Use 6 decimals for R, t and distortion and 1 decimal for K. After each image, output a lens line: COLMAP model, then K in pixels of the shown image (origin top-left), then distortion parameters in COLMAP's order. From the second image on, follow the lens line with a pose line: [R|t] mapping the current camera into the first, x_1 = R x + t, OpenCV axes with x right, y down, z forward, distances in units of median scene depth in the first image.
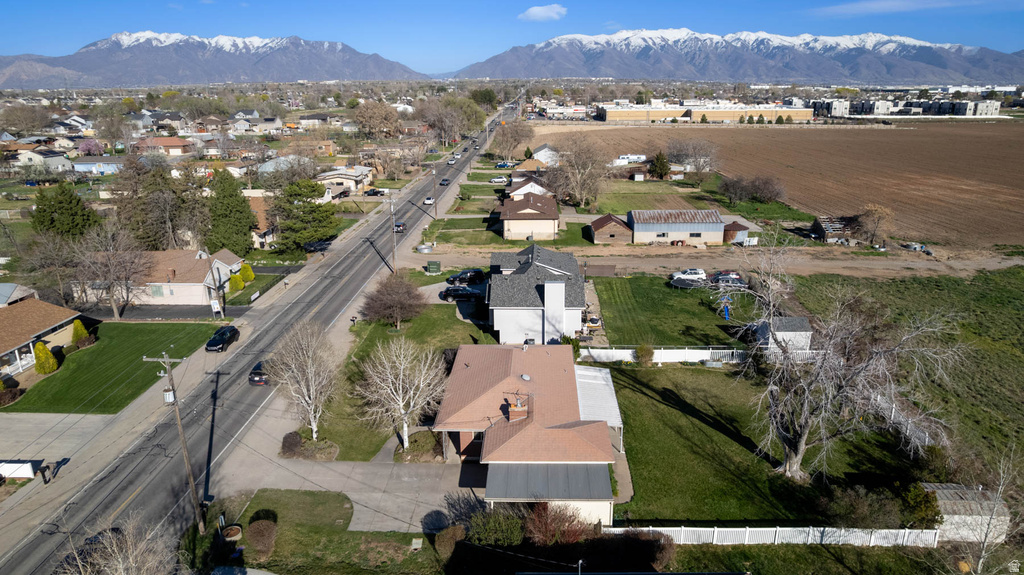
lens RADIAL K [[656.6, 0, 513.4], [0, 656.6, 283.9], [0, 0, 1]] dist [-0.075559, 0.068326]
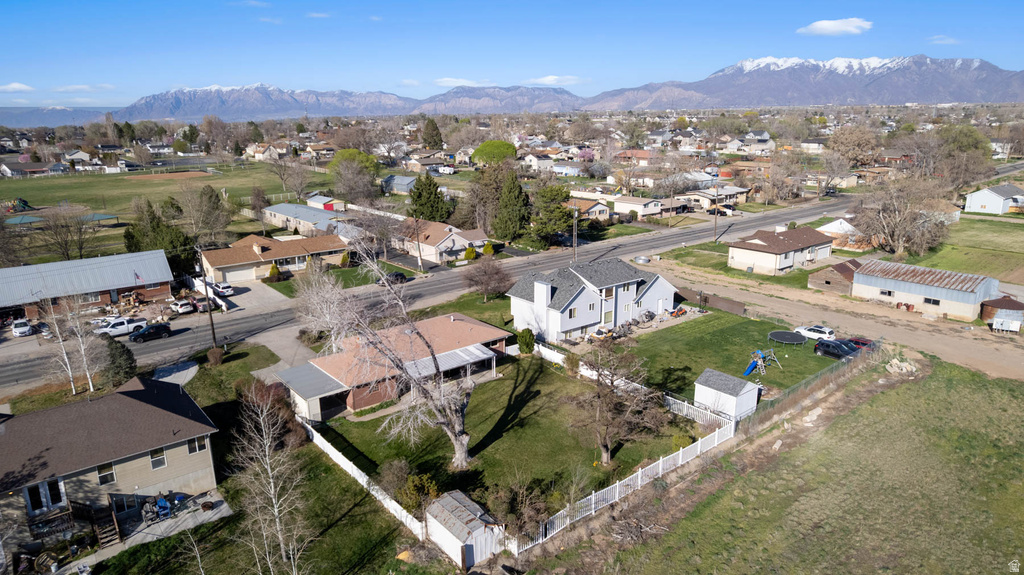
lens RADIAL K [[656.6, 0, 513.4], [0, 656.6, 283.9], [0, 0, 1]] dist [-0.075559, 0.068326]
pose [[0.659771, 0.192176, -0.726478, 0.501772], [-0.215030, 0.974604, 0.062528, -0.035831], [0.720045, 0.114961, 0.684339, 0.111832]]
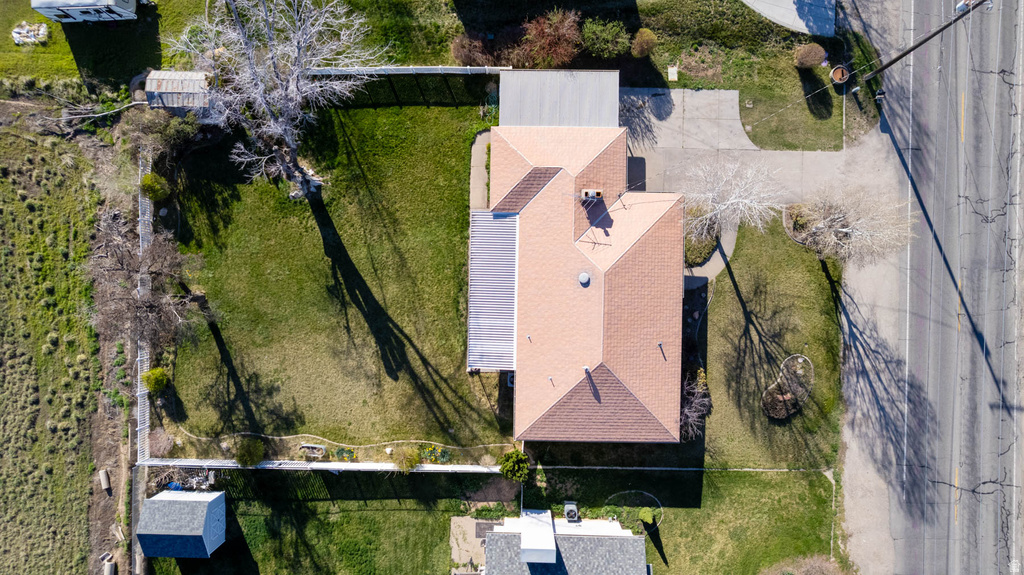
lens RADIAL K [[656.6, 0, 513.4], [0, 656.6, 283.9], [0, 0, 1]] dist [-0.075559, 0.068326]
pose [[-0.999641, 0.019275, 0.018620, 0.040936], [0.012257, -0.289049, 0.957236, -0.281693], [0.023833, 0.957120, 0.288709, 0.356690]]
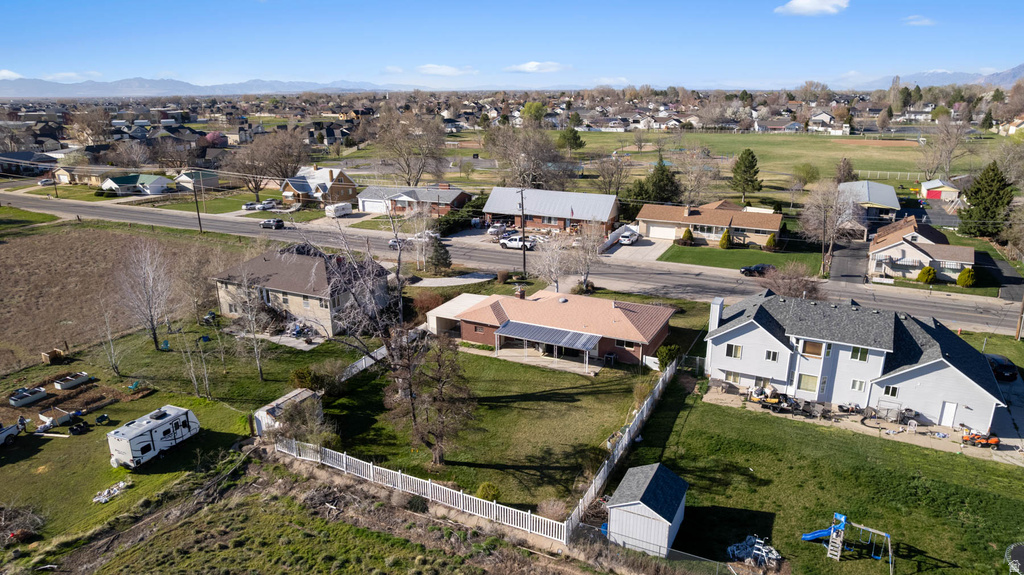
lens RADIAL K [[656.6, 0, 513.4], [0, 656.6, 283.9], [0, 0, 1]] dist [-0.075559, 0.068326]
pose [[-0.426962, 0.275913, -0.861148, 0.550309], [-0.247716, 0.880196, 0.404835, -0.183899], [0.869678, 0.386169, -0.307463, 0.602447]]
